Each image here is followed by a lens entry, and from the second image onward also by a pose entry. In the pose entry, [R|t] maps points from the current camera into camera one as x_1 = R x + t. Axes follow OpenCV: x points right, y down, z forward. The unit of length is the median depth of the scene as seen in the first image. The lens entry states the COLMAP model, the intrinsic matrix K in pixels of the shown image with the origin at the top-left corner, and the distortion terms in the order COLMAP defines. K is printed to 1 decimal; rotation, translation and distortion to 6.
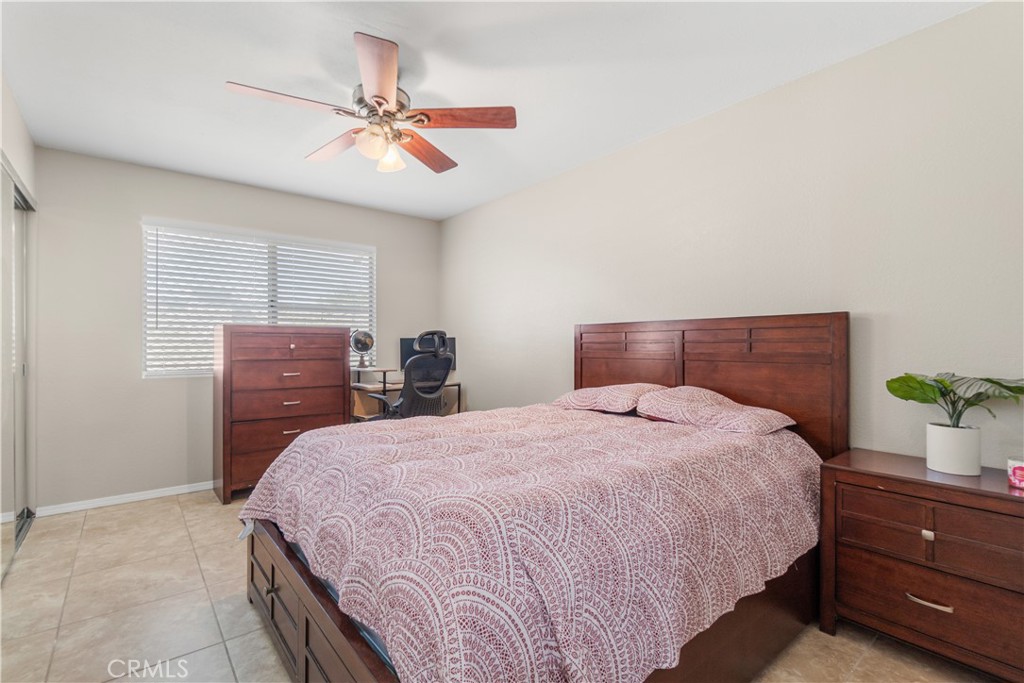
lens RADIAL K [[449.2, 0, 489.1], [0, 449.2, 337.1], [0, 0, 1]] dist [-0.004262, 0.000557]
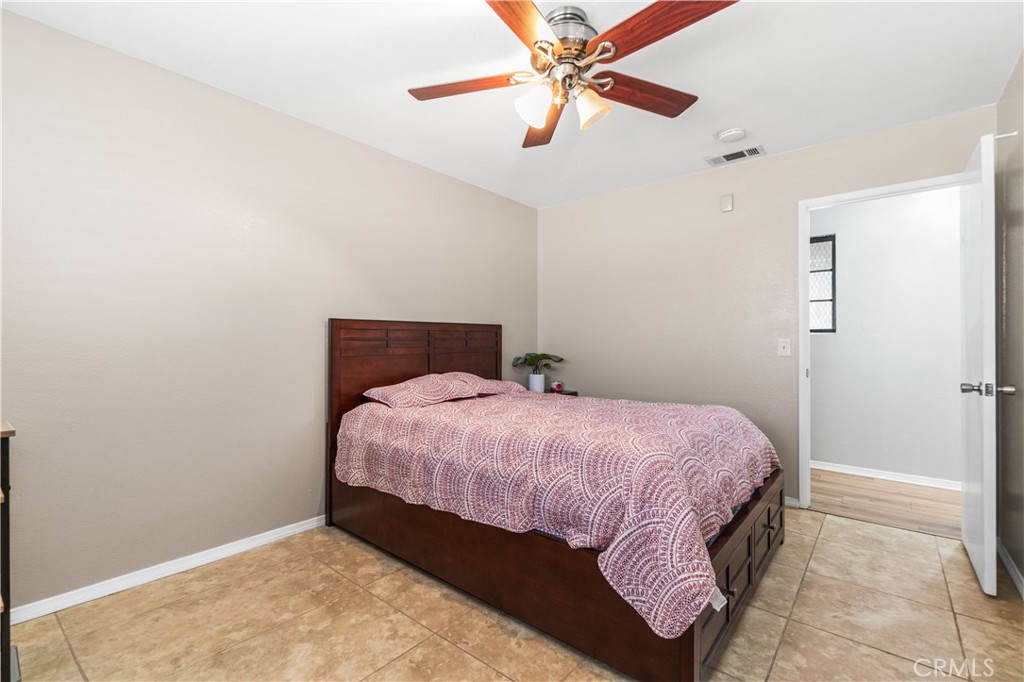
lens RADIAL K [[449.2, 0, 489.1], [0, 449.2, 336.6], [0, 0, 1]] dist [-0.004262, 0.000557]
pose [[-0.165762, 0.007555, 0.986137, -0.987506], [-0.015050, 0.999835, -0.010190, 0.015490], [-0.986051, -0.016530, -0.165621, 1.217214]]
